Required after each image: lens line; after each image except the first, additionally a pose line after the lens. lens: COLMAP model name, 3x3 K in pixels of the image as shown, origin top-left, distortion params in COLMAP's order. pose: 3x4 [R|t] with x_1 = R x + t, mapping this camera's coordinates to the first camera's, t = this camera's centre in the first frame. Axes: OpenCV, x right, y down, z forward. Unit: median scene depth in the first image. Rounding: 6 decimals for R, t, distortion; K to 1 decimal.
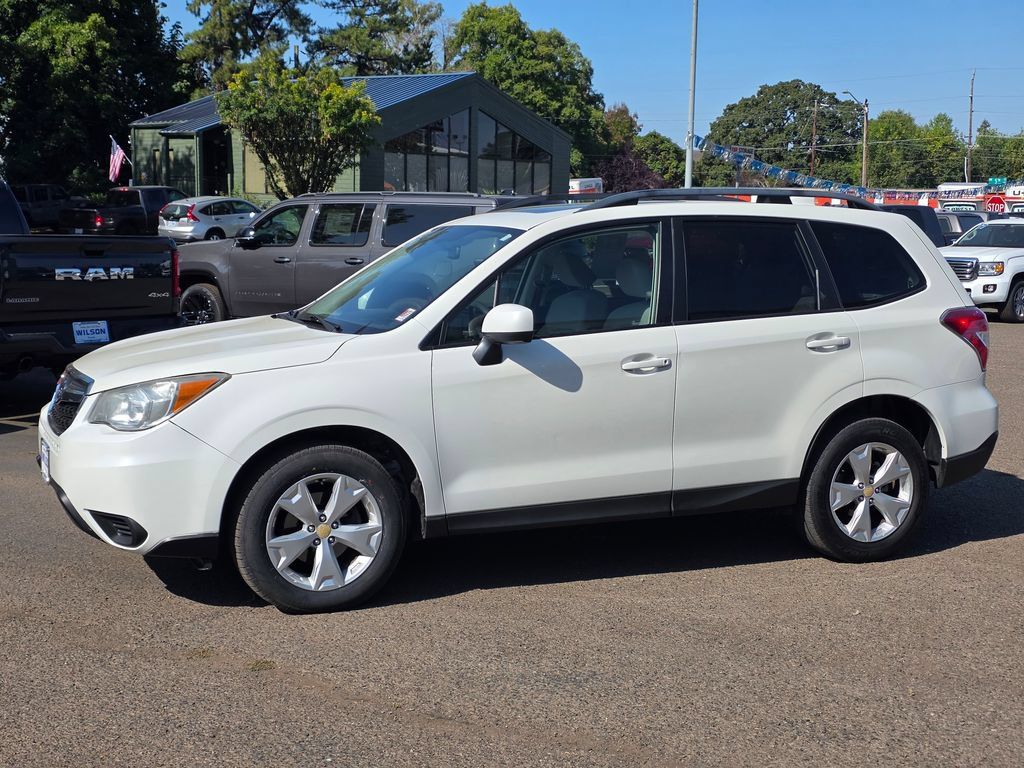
lens RADIAL K [[1396.4, 0, 508.1], [0, 1396.4, 386.4], [0, 0, 1]] dist [0.073084, 0.000000]
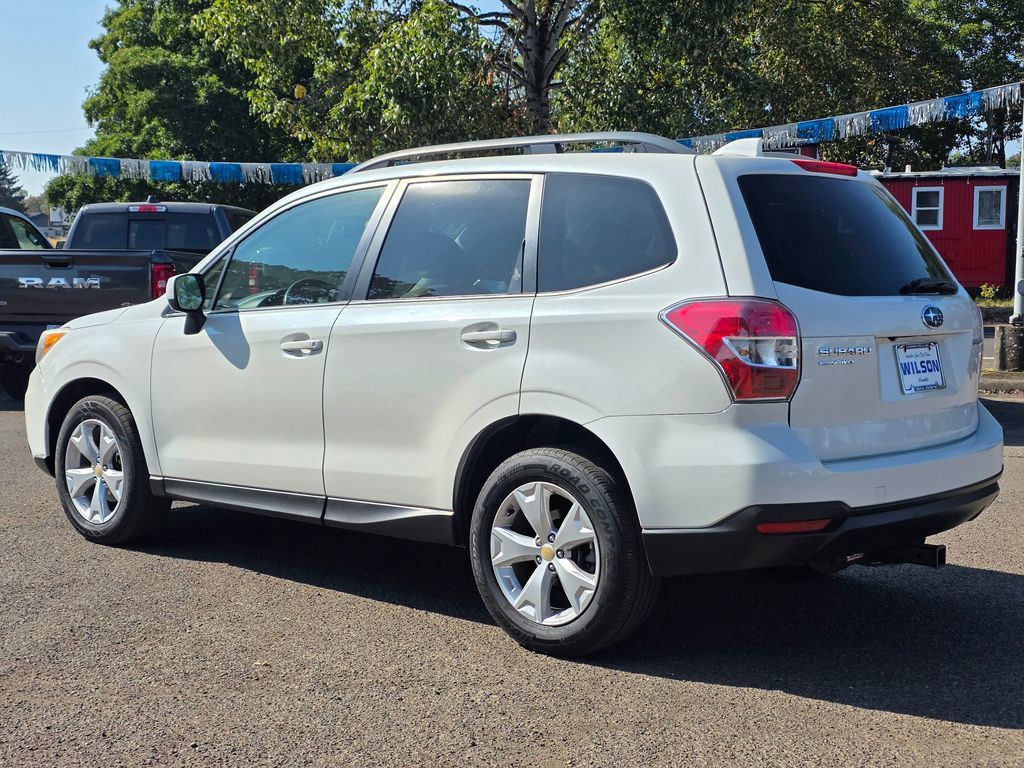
lens RADIAL K [[1396.4, 0, 529.6], [0, 1396.4, 392.2], [0, 0, 1]] dist [0.073084, 0.000000]
pose [[0.435219, 0.067392, -0.897799, 0.887810], [-0.108358, 0.993867, 0.022075, -0.019837], [0.893780, 0.087676, 0.439852, 0.685973]]
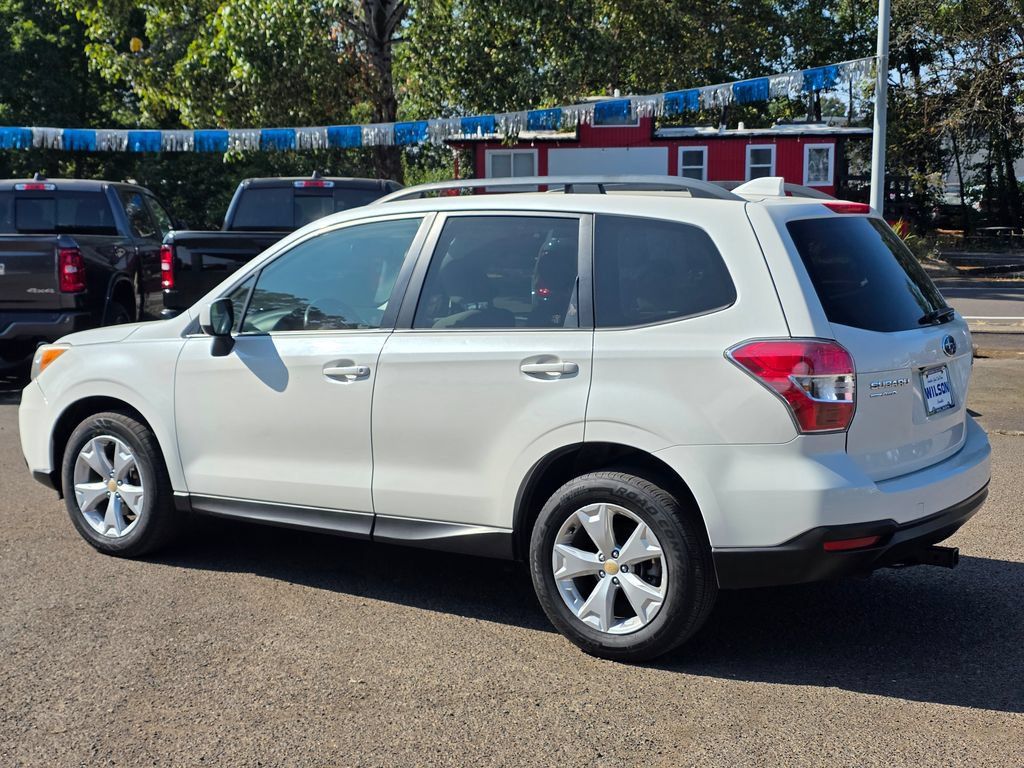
lens RADIAL K [[1396.4, 0, 512.8], [0, 1396.4, 401.9], [0, 0, 1]] dist [0.073084, 0.000000]
pose [[0.544758, 0.099267, -0.832698, 0.865937], [-0.093019, 0.993994, 0.057642, -0.054887], [0.833419, 0.046056, 0.550720, 0.537408]]
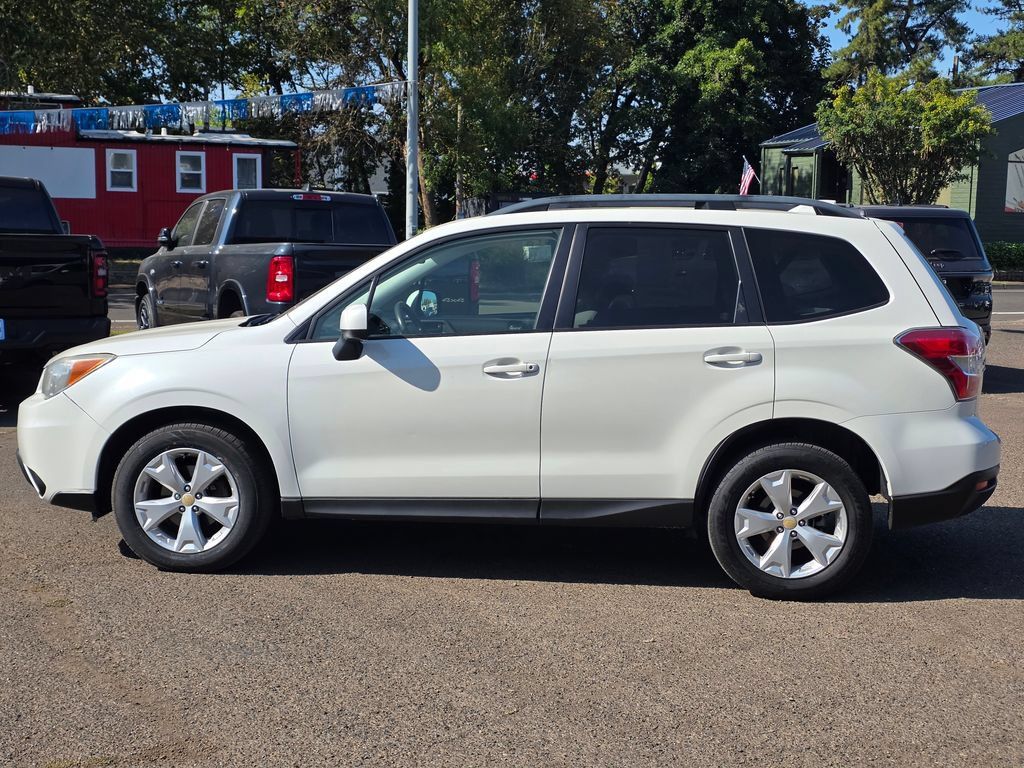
lens RADIAL K [[1396.4, 0, 509.4], [0, 1396.4, 380.4], [0, 0, 1]] dist [0.073084, 0.000000]
pose [[0.883027, 0.053739, -0.466235, 0.523596], [-0.061516, 0.998105, -0.001465, -0.005505], [0.465272, 0.029974, 0.884660, 0.104270]]
